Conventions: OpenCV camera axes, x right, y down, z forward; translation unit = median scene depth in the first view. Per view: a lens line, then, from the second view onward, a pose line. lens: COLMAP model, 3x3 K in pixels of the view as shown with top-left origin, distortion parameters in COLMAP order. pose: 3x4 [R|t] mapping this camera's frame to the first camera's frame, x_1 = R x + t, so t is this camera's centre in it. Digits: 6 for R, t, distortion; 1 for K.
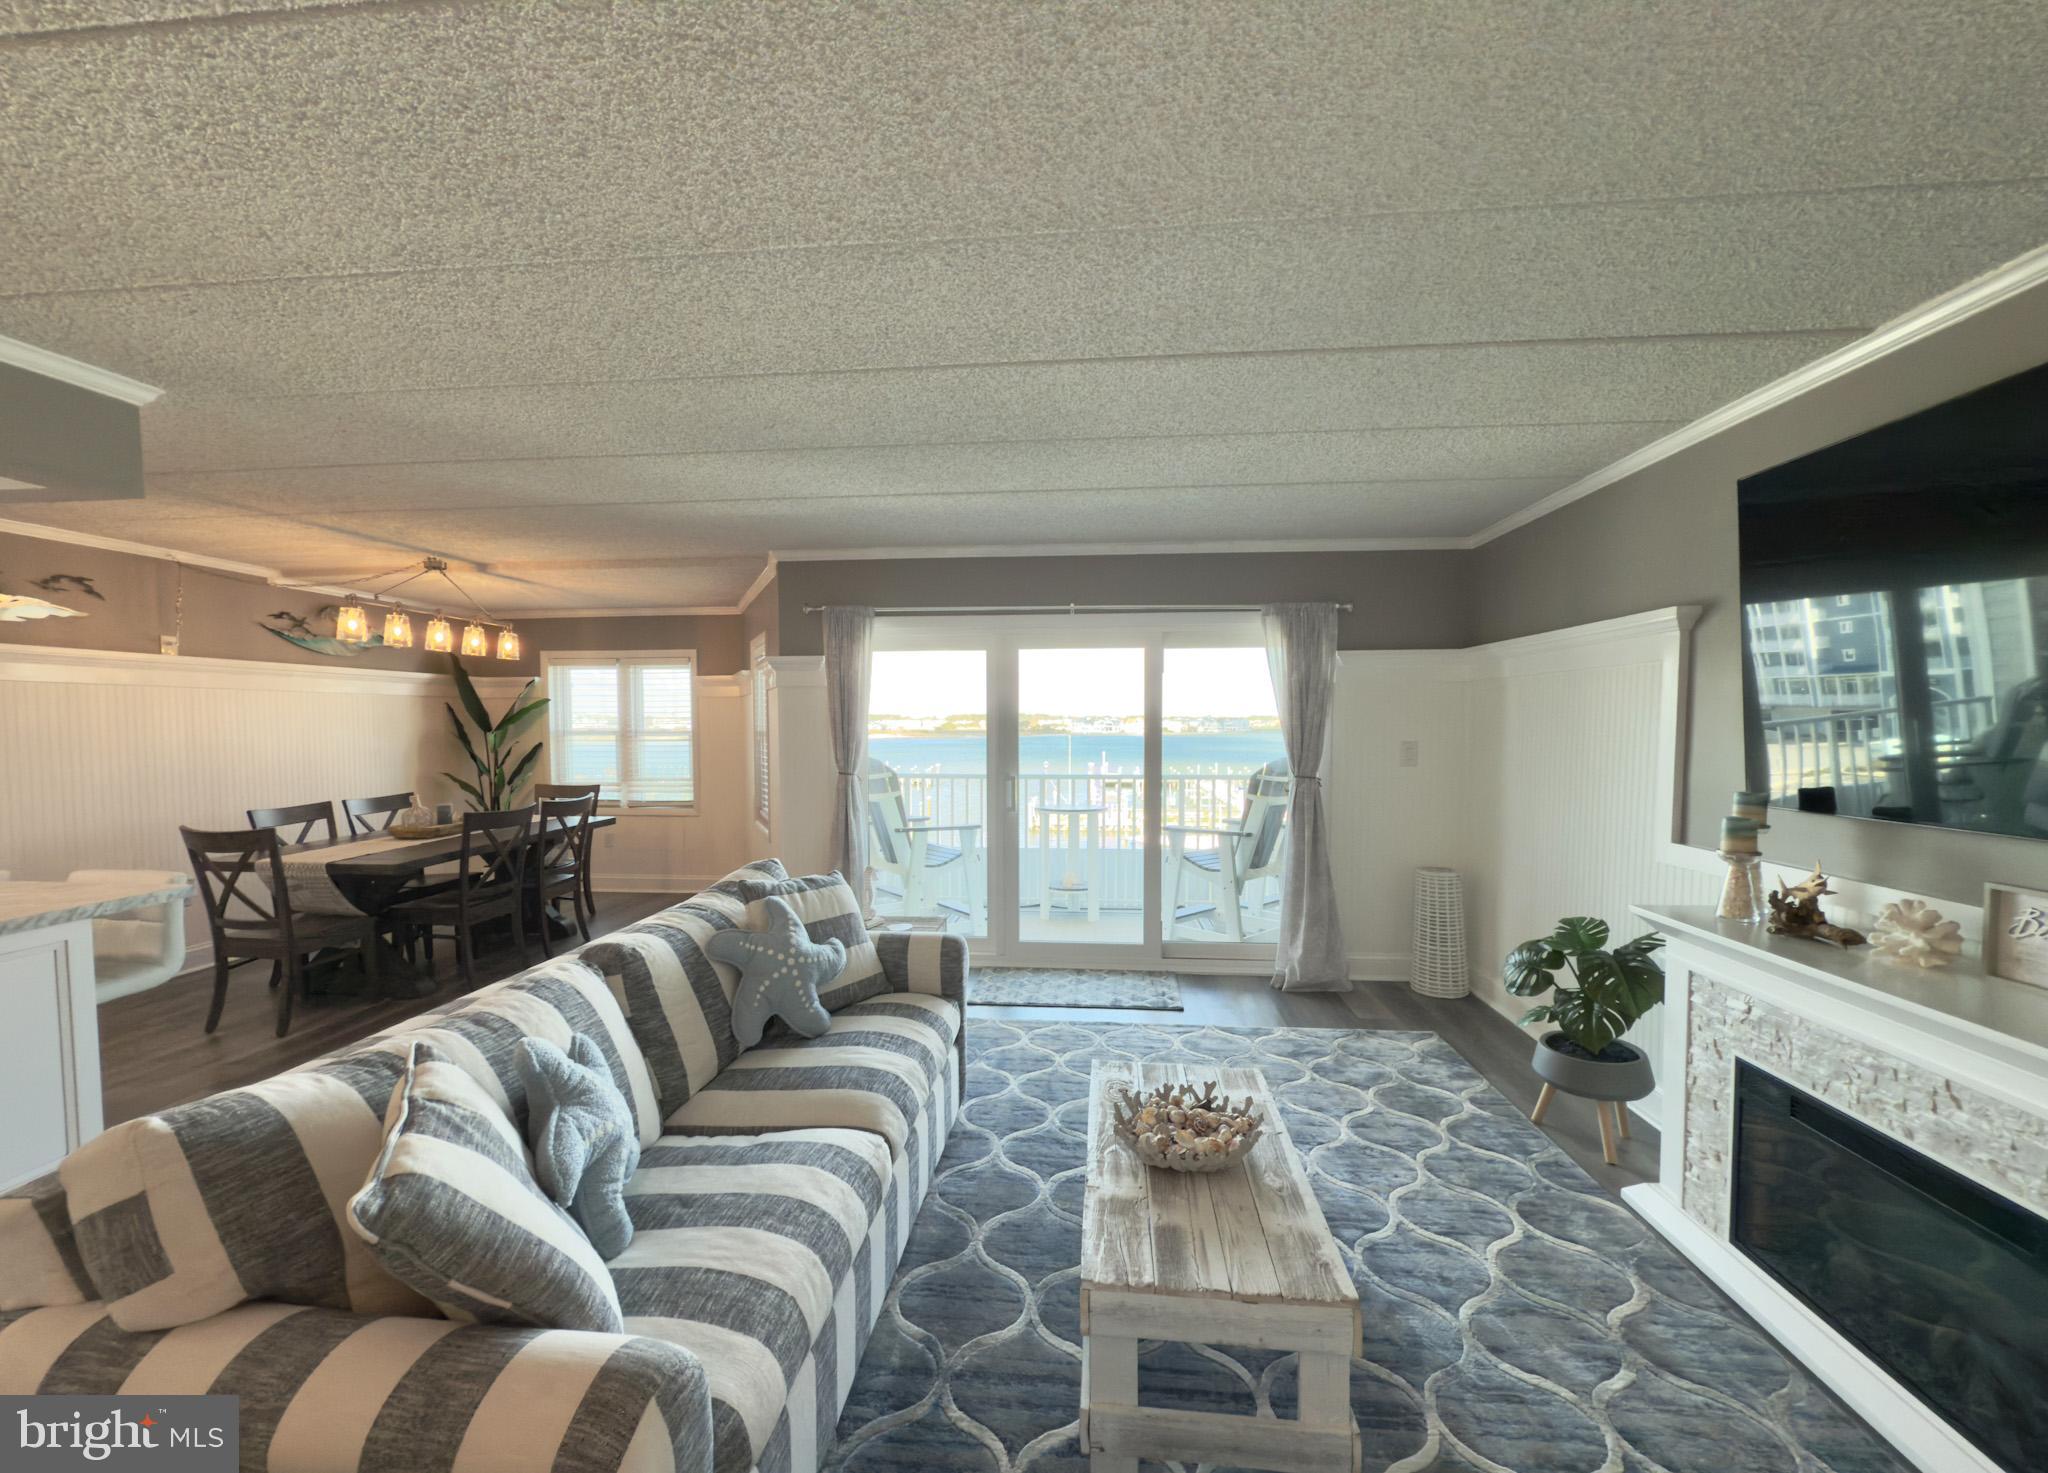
lens RADIAL K [[813.1, 0, 1021.8], [0, 813.1, 760.7], [0, 0, 1]] dist [-0.004218, -0.000366]
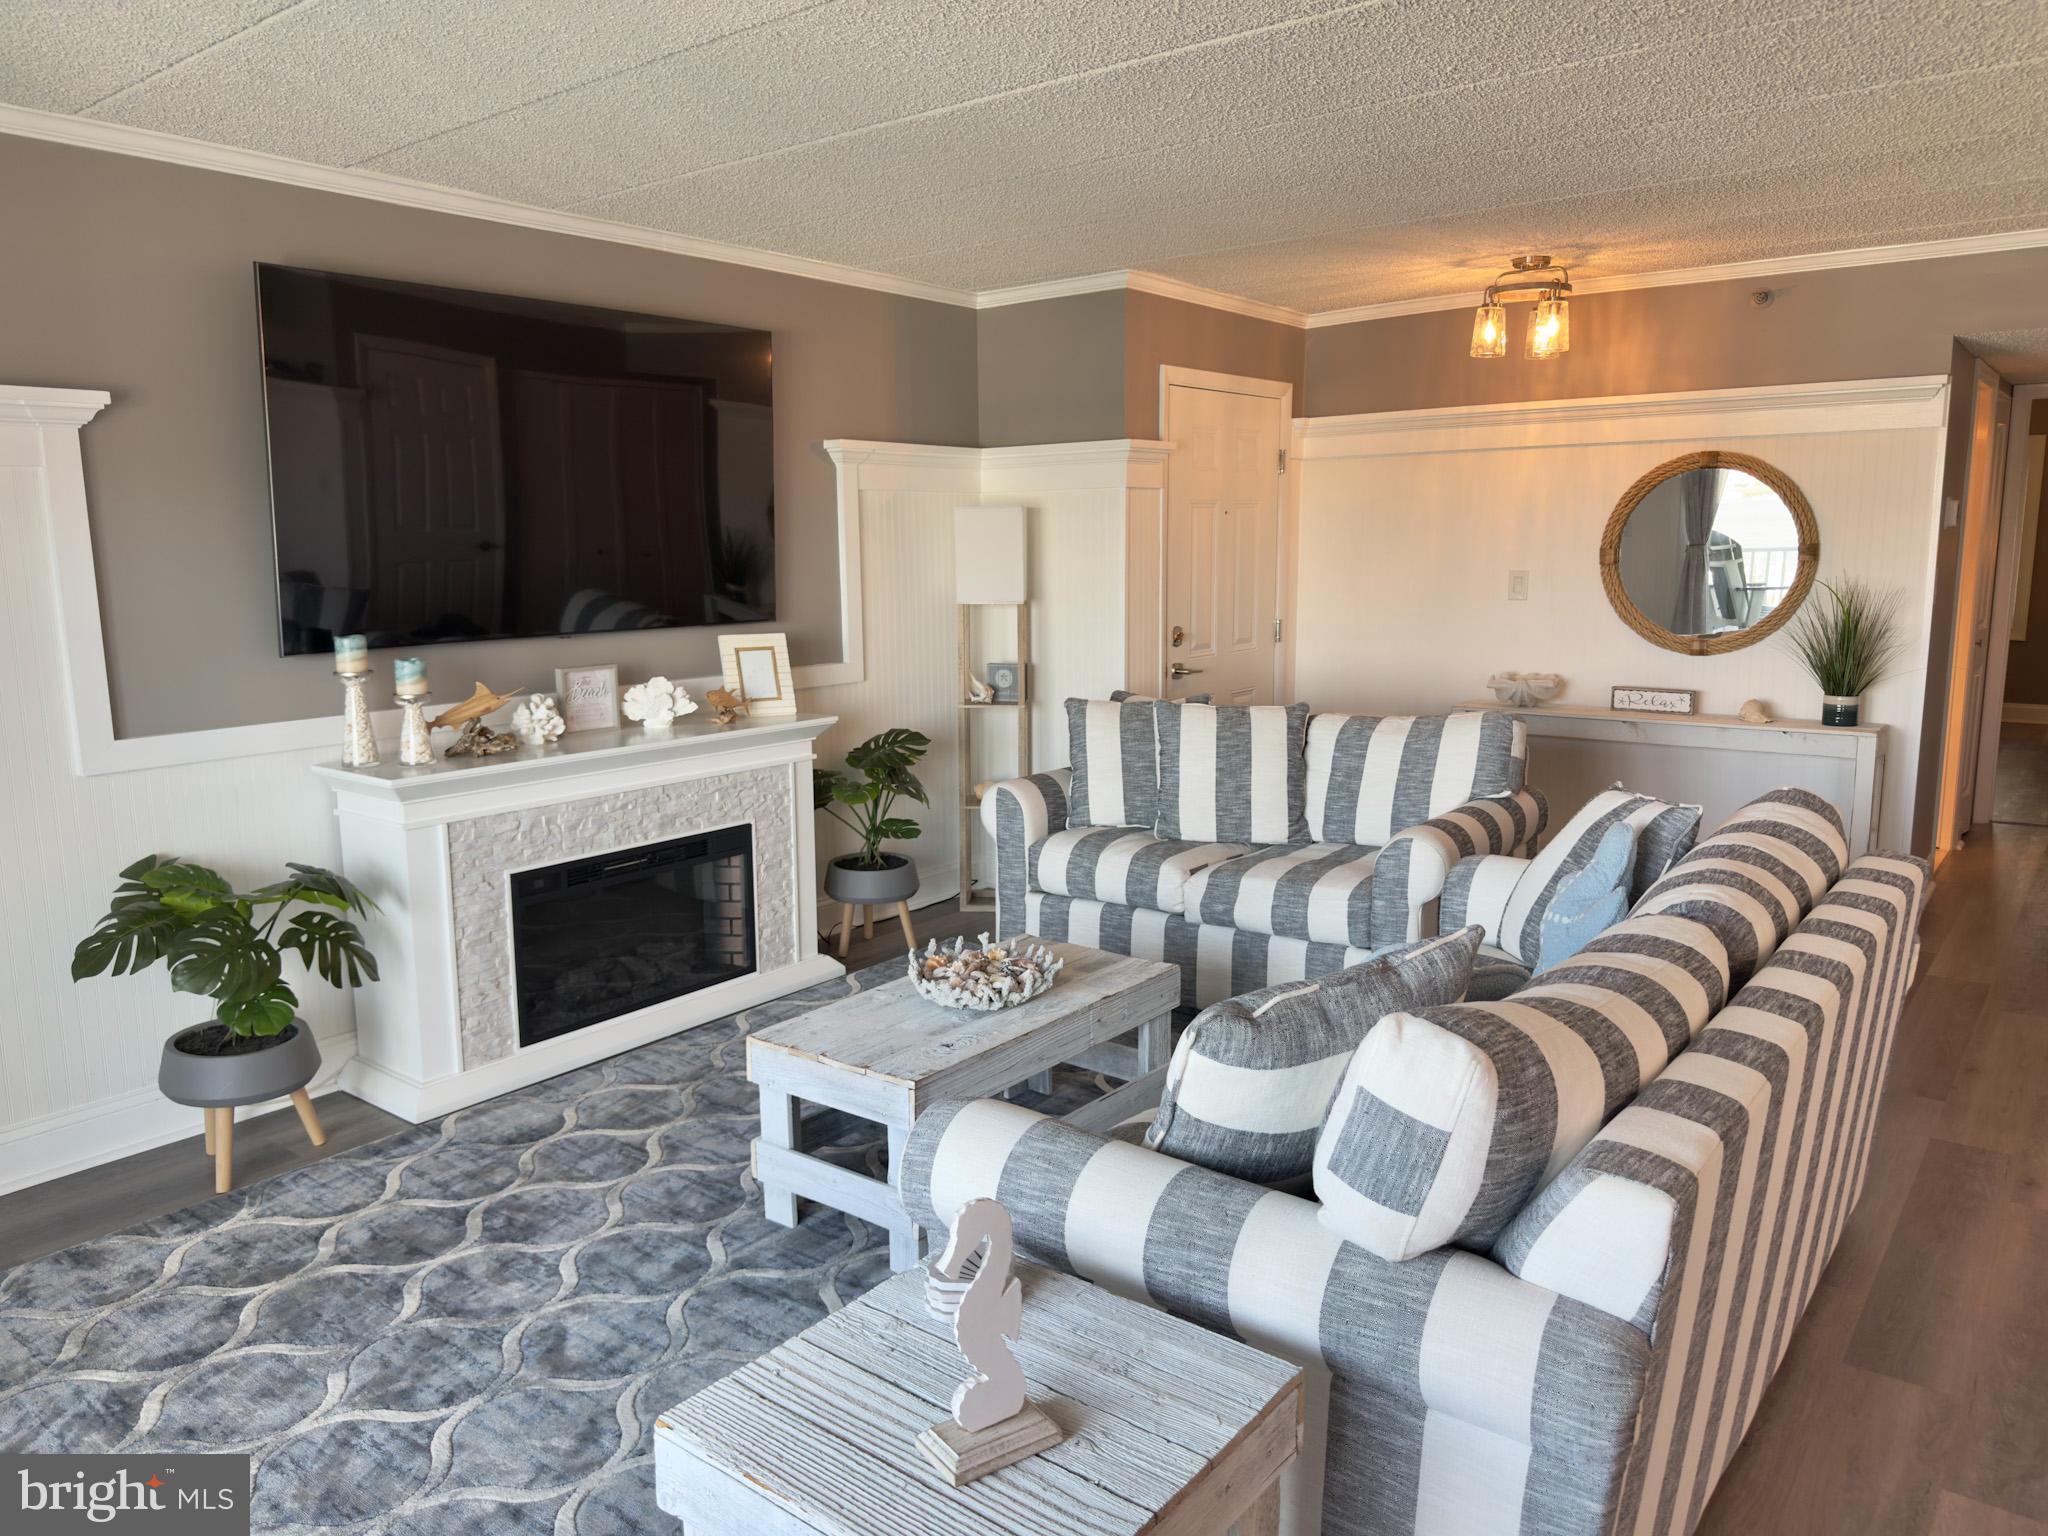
lens RADIAL K [[1431.3, 0, 1029.8], [0, 1431.3, 766.8], [0, 0, 1]] dist [0.149259, -0.263259]
pose [[-0.849999, -0.070152, 0.522092, -0.475772], [0.038598, 0.980135, 0.194537, -0.081222], [-0.525368, 0.185508, -0.830406, 1.542678]]
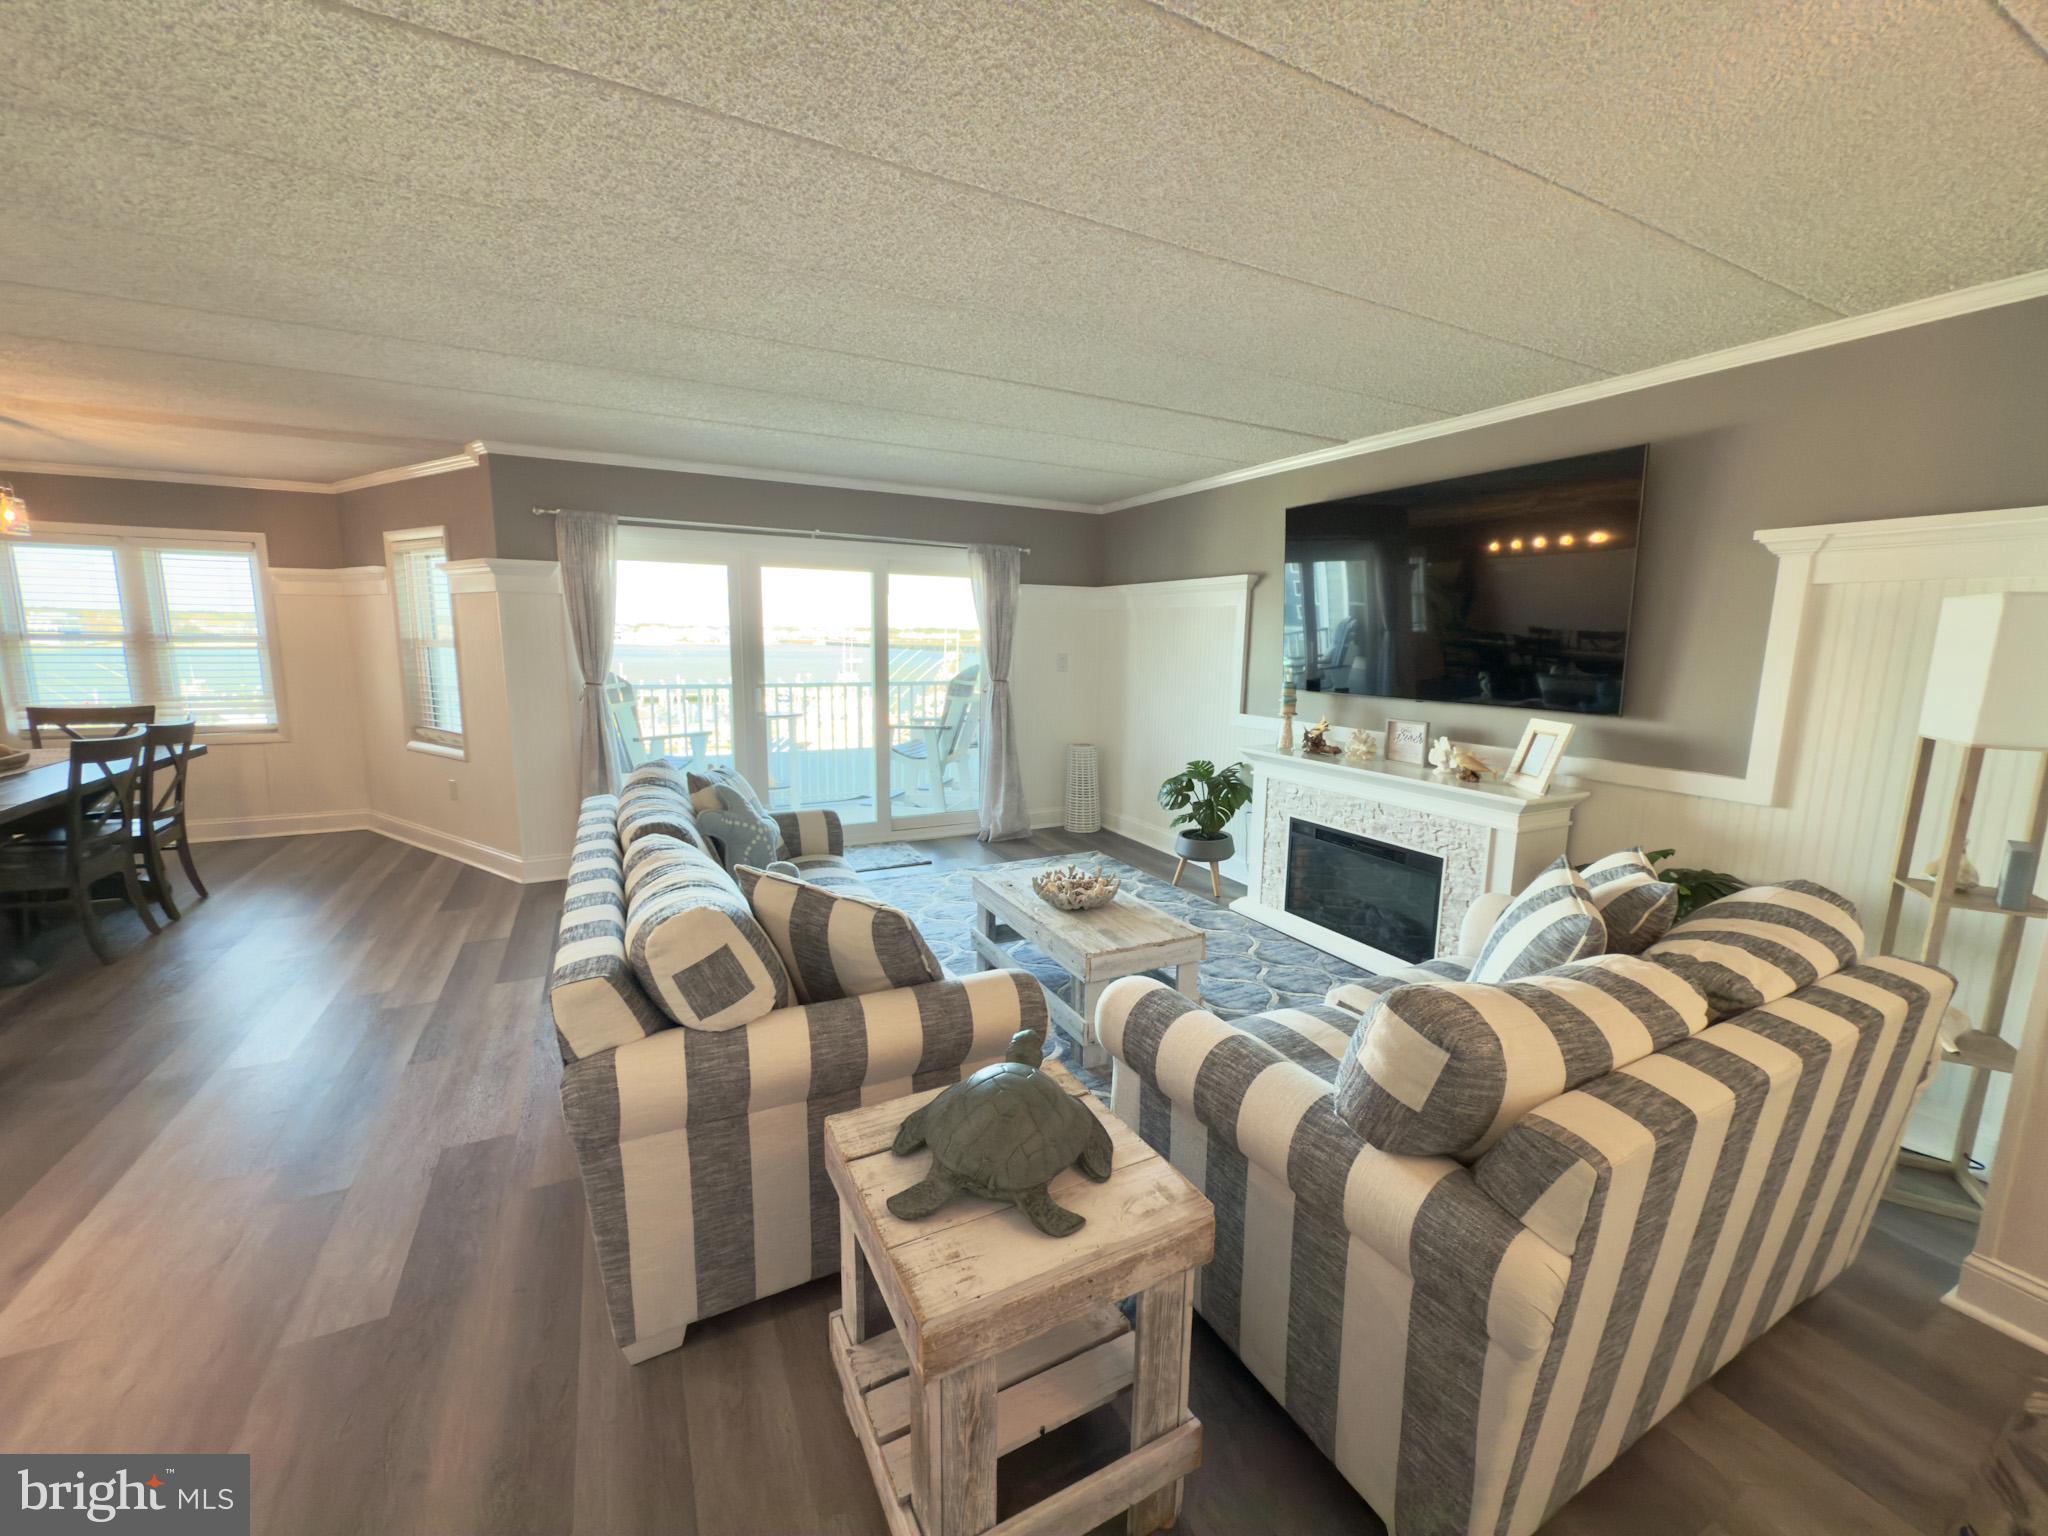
lens RADIAL K [[813.0, 0, 1026.1], [0, 813.0, 761.4], [0, 0, 1]] dist [0.000640, -0.000004]
pose [[0.842627, -0.066800, 0.534339, -0.490101], [0.007966, 0.993714, 0.111666, 0.005252], [-0.538439, -0.089837, 0.837862, -0.204615]]
